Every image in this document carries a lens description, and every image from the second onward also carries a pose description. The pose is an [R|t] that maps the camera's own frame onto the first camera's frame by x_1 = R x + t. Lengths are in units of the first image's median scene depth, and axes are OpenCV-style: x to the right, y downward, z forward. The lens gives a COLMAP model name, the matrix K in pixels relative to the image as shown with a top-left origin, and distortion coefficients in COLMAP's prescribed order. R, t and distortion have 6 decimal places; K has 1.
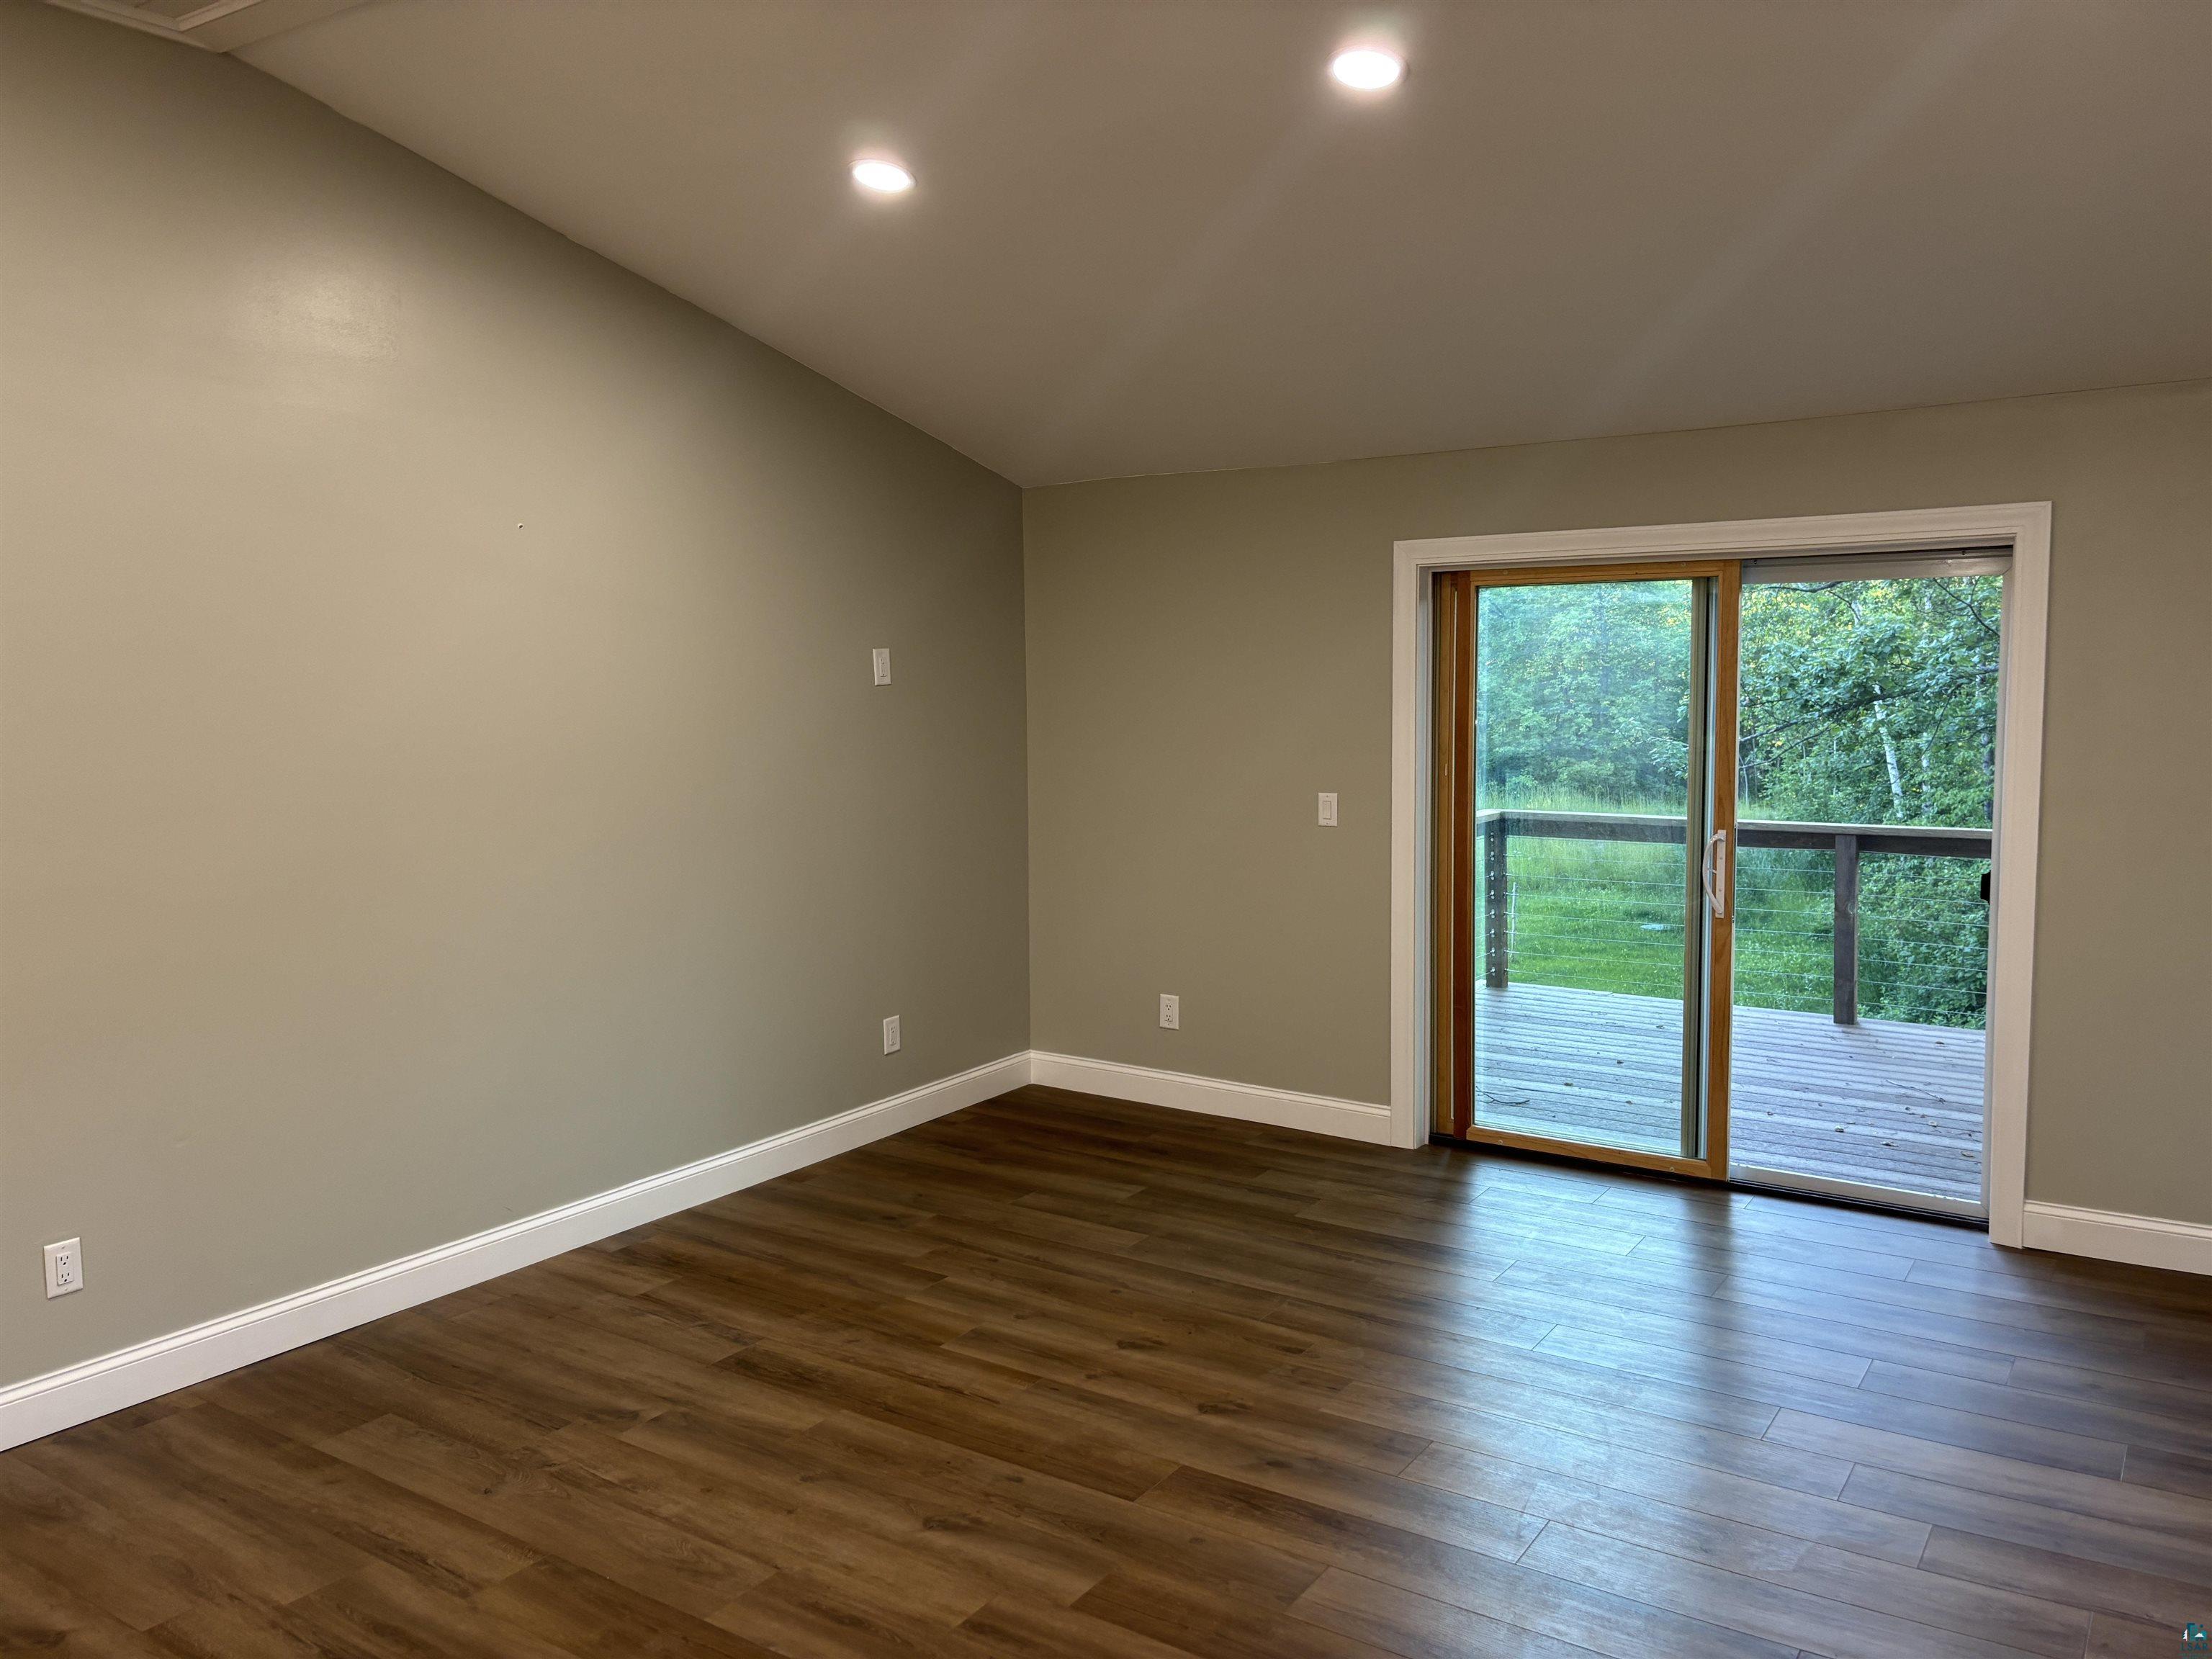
lens RADIAL K [[1667.9, 0, 1102.8], [0, 1667.9, 819.6], [0, 0, 1]] dist [0.059076, -0.067161]
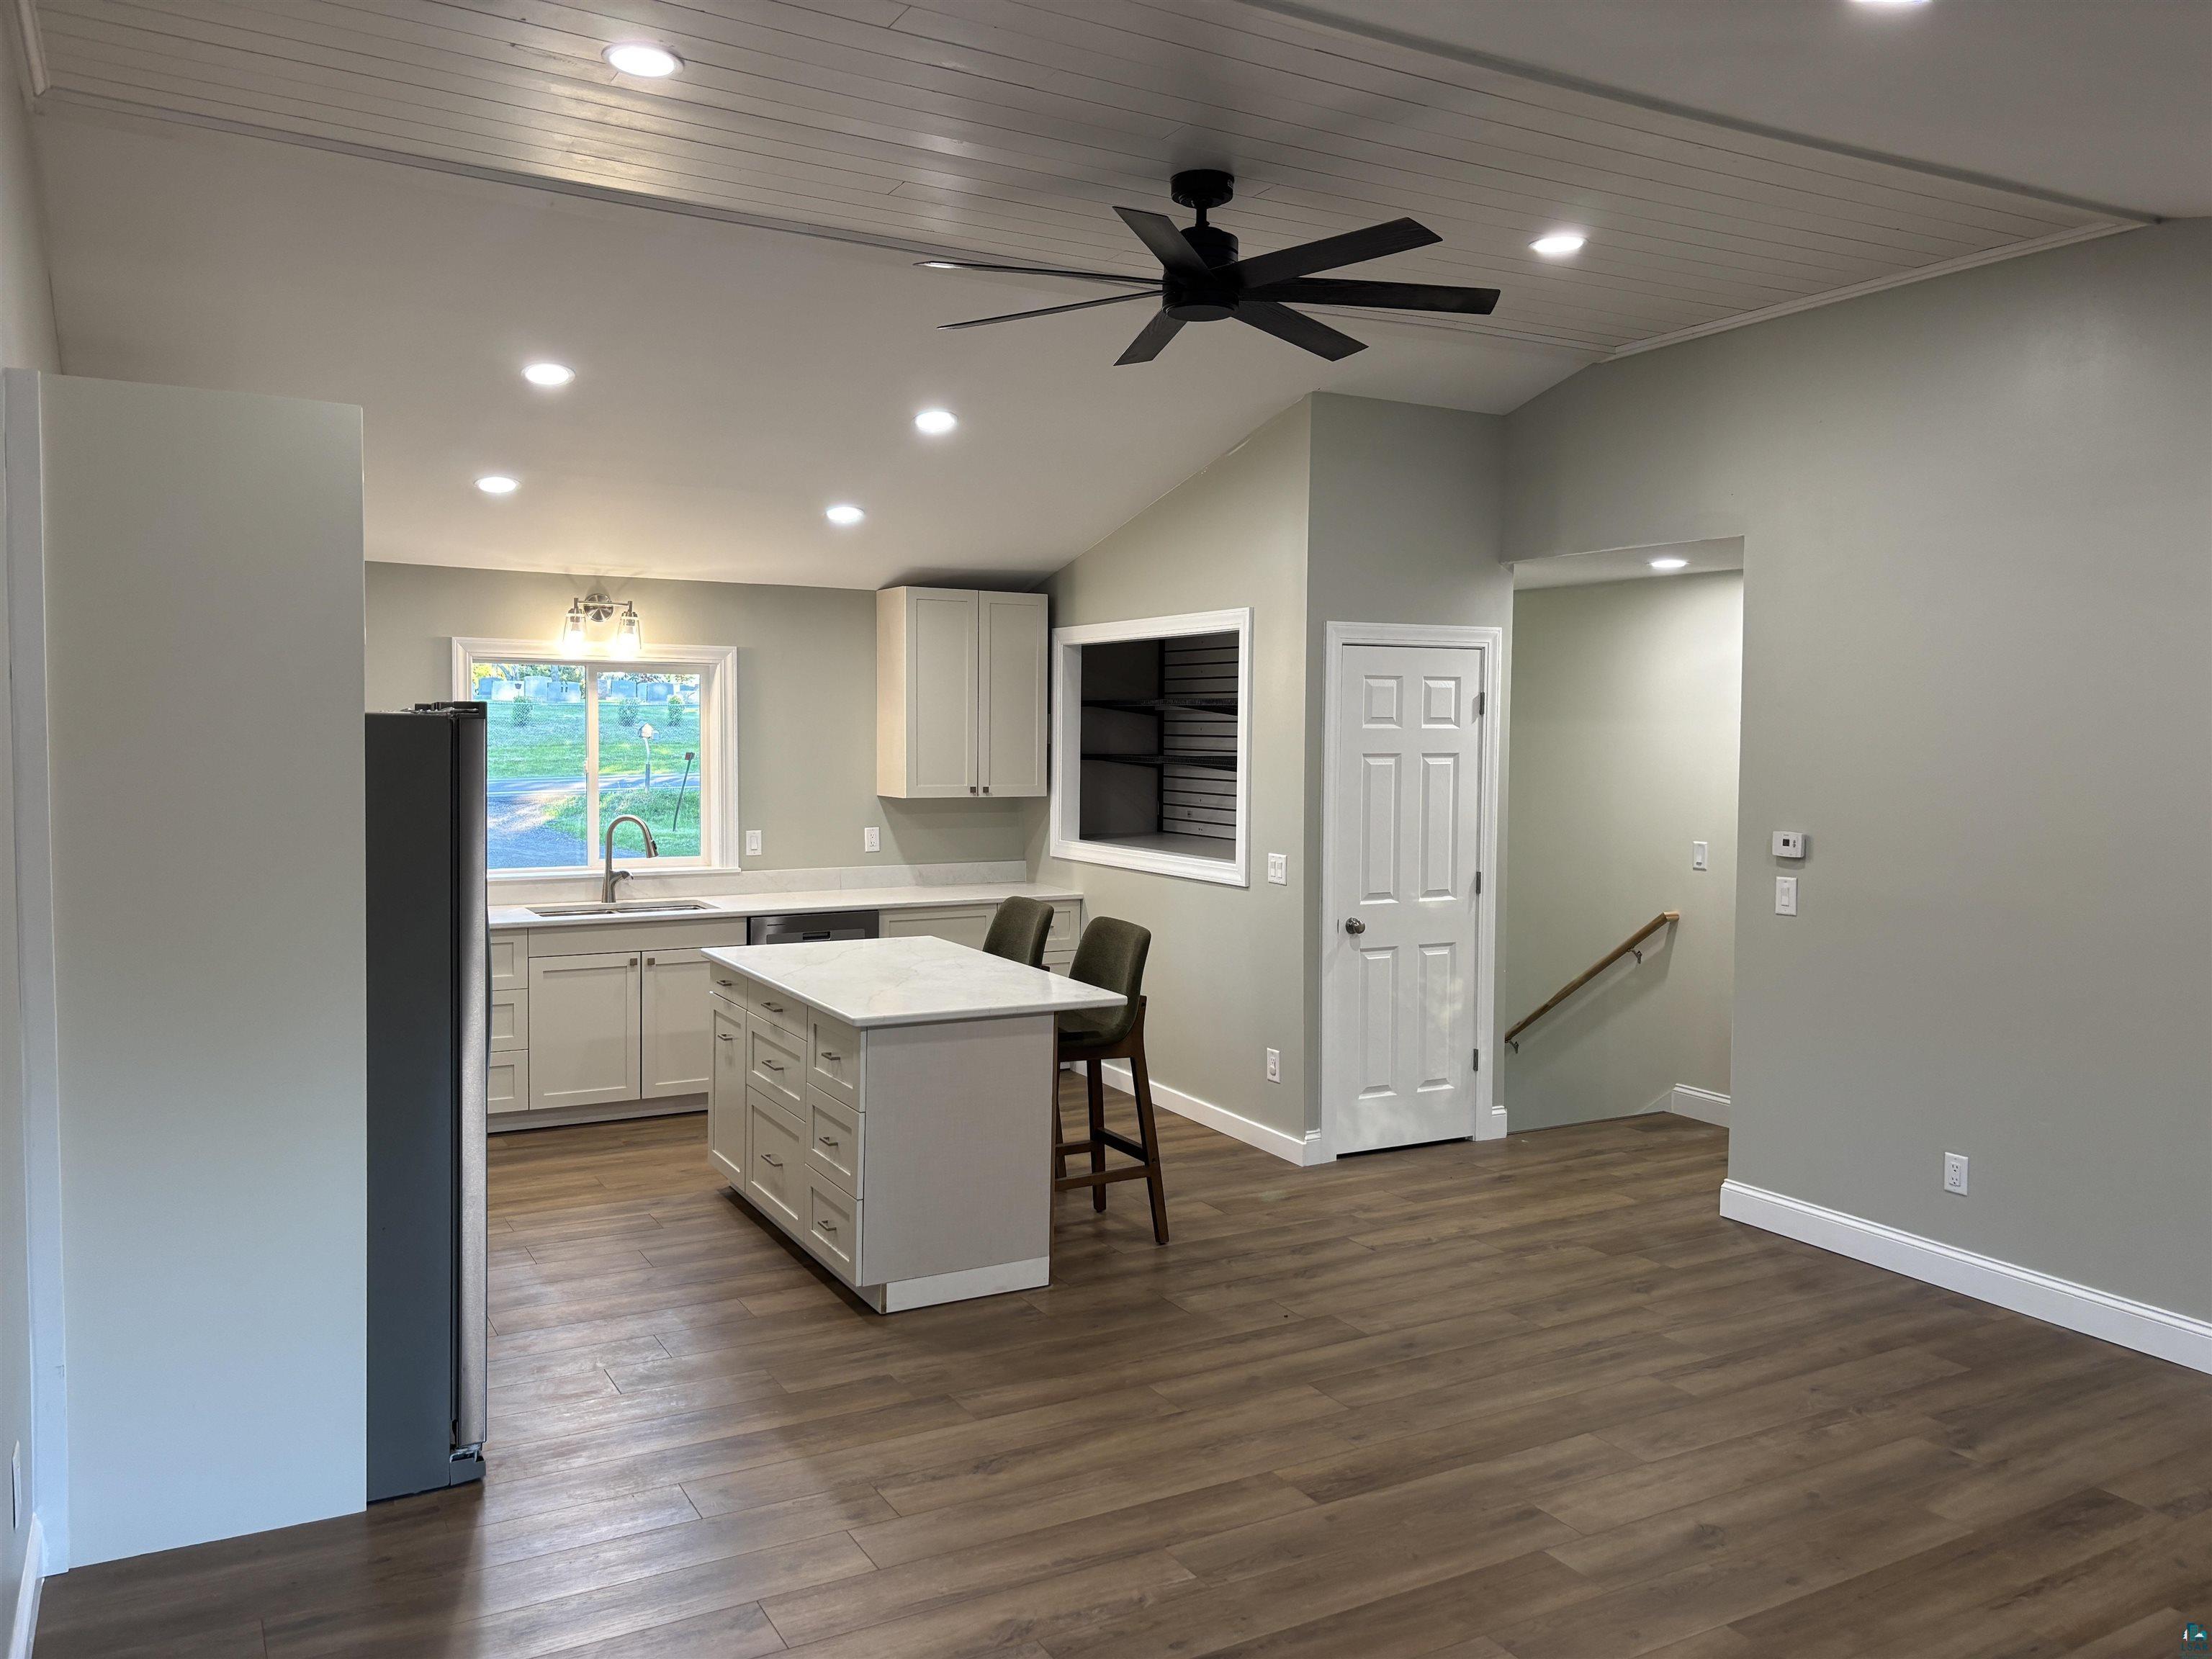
lens RADIAL K [[1667.9, 0, 1117.7], [0, 1667.9, 828.8], [0, 0, 1]] dist [0.059076, -0.067161]
pose [[-0.436555, 0.062569, -0.897499, 0.725792], [-0.087403, 0.989911, 0.111525, -0.086354], [0.895422, 0.127131, -0.426682, 0.754232]]
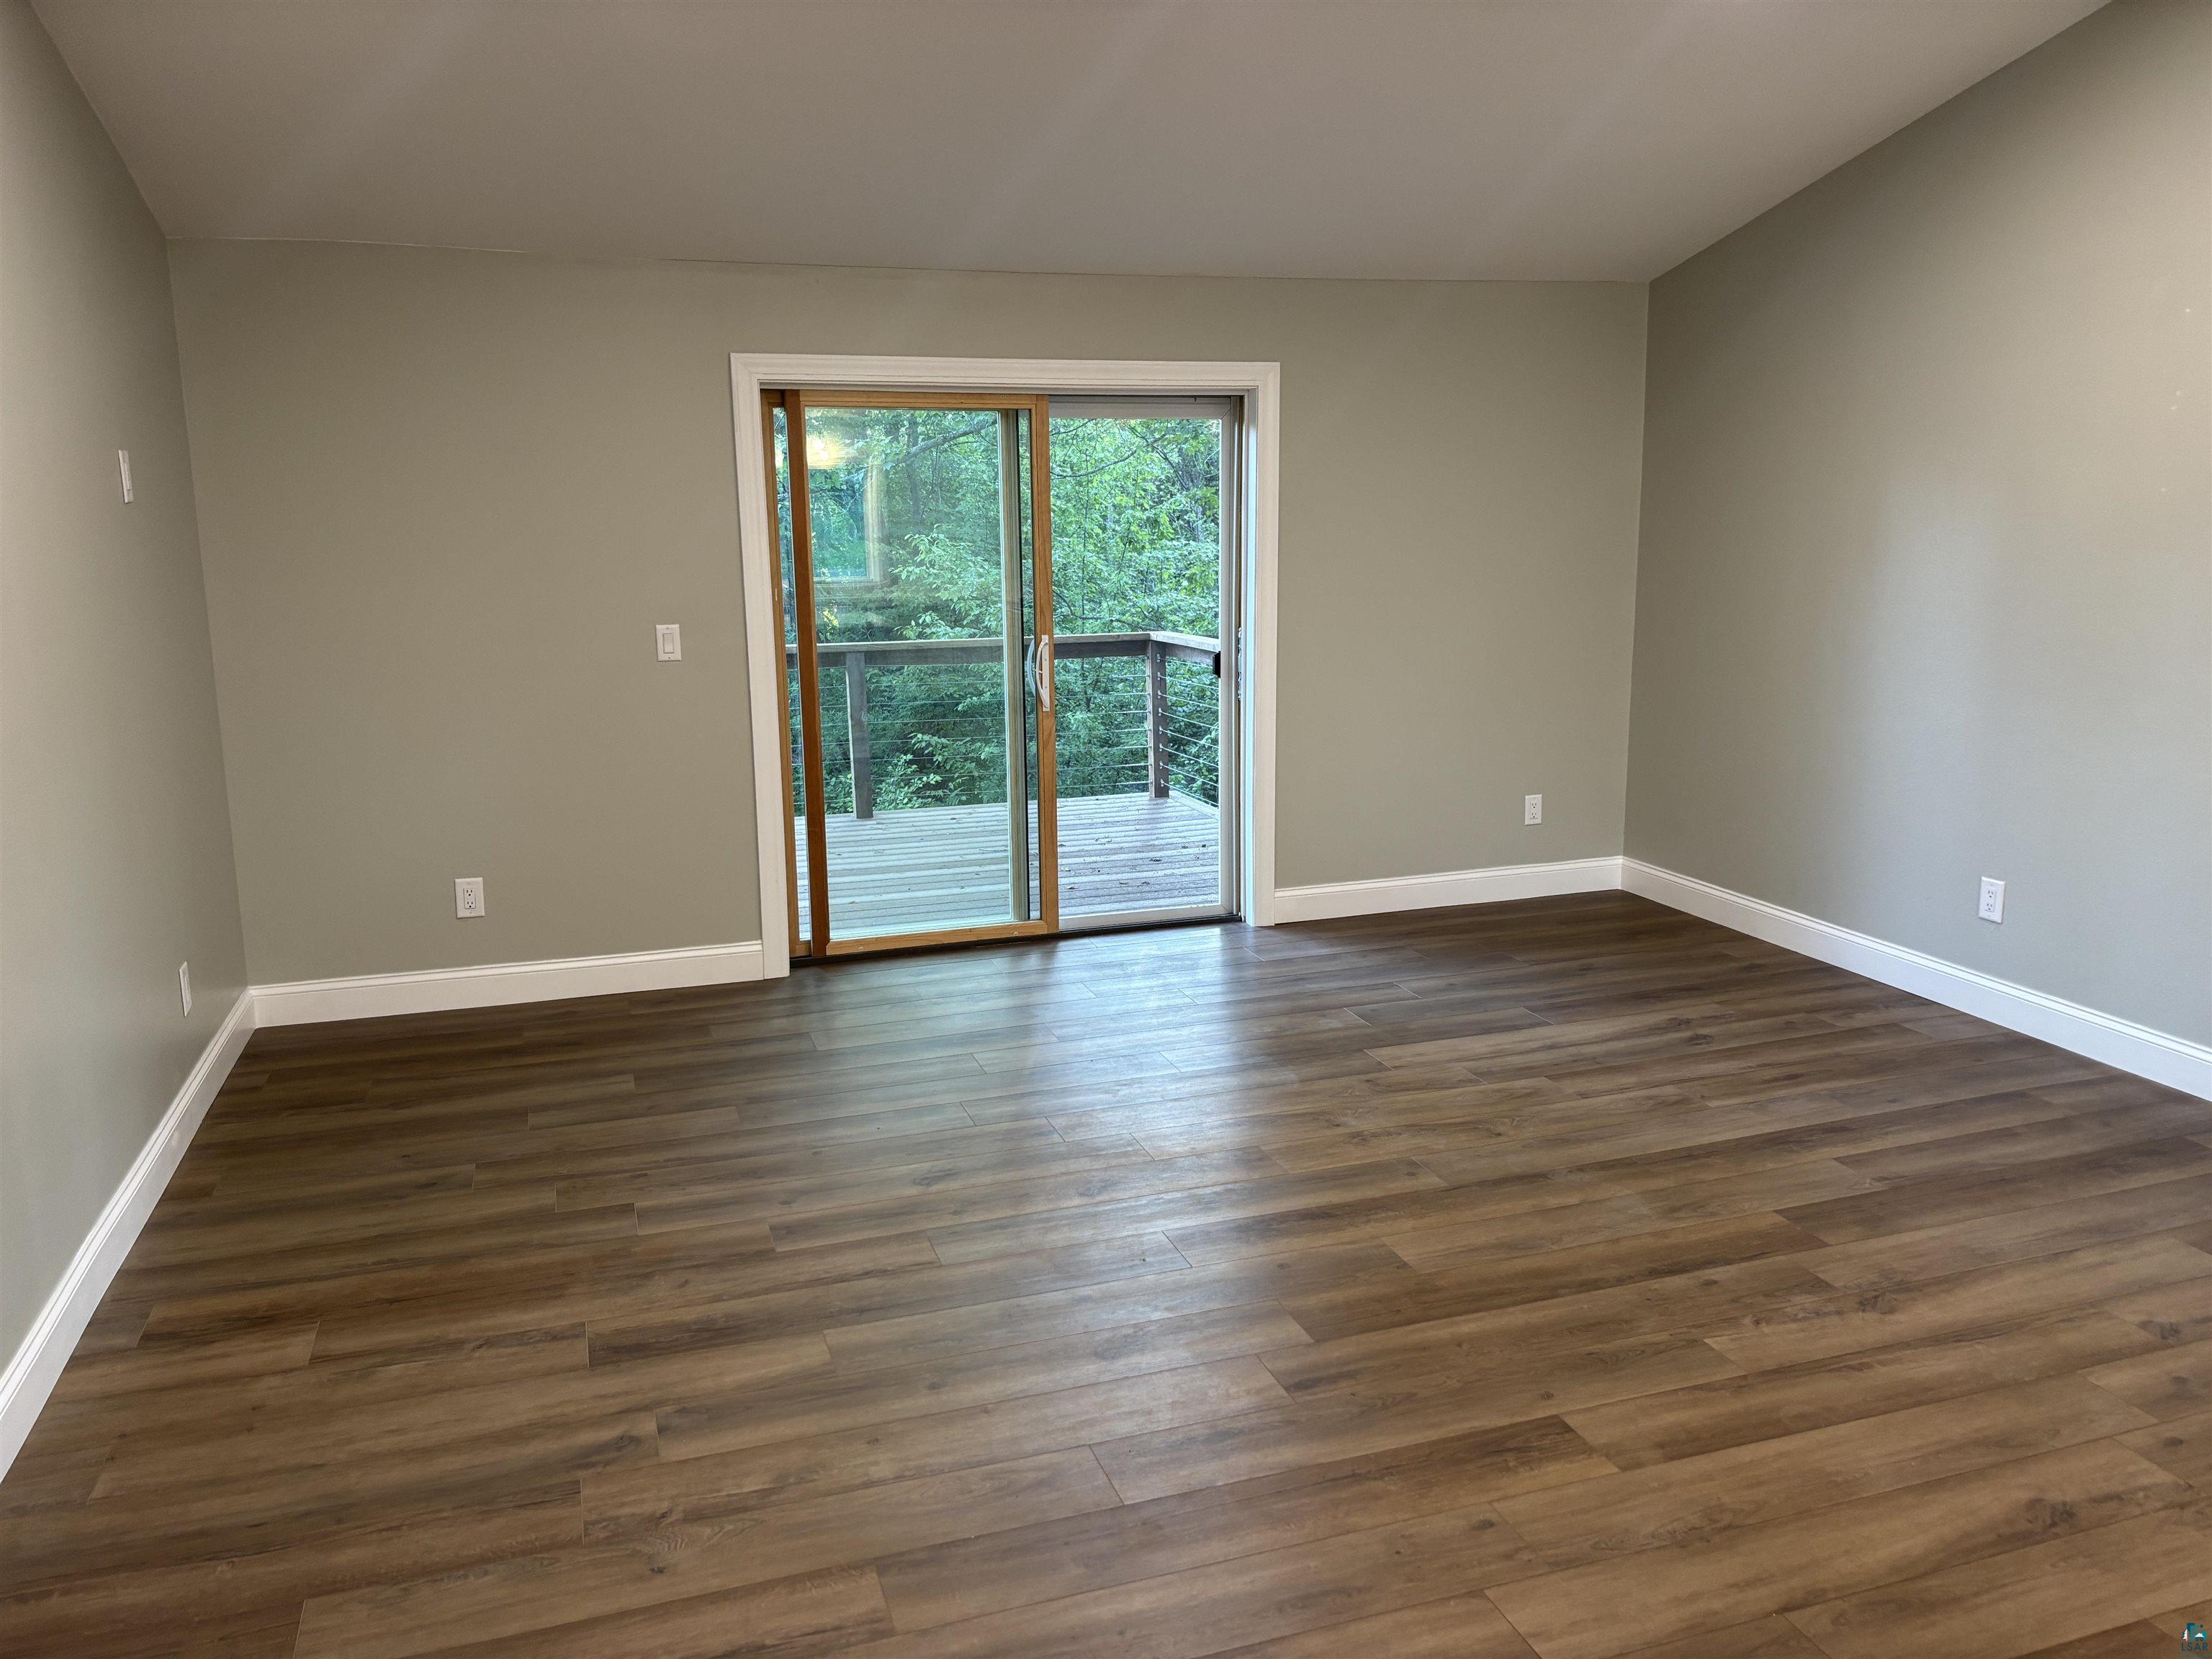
lens RADIAL K [[1667.9, 0, 1117.2], [0, 1667.9, 822.7], [0, 0, 1]] dist [0.059076, -0.067161]
pose [[0.601776, -0.144701, 0.785447, -0.577515], [0.077756, 0.989393, 0.122700, -0.002610], [-0.794871, -0.012764, 0.606644, 0.290564]]
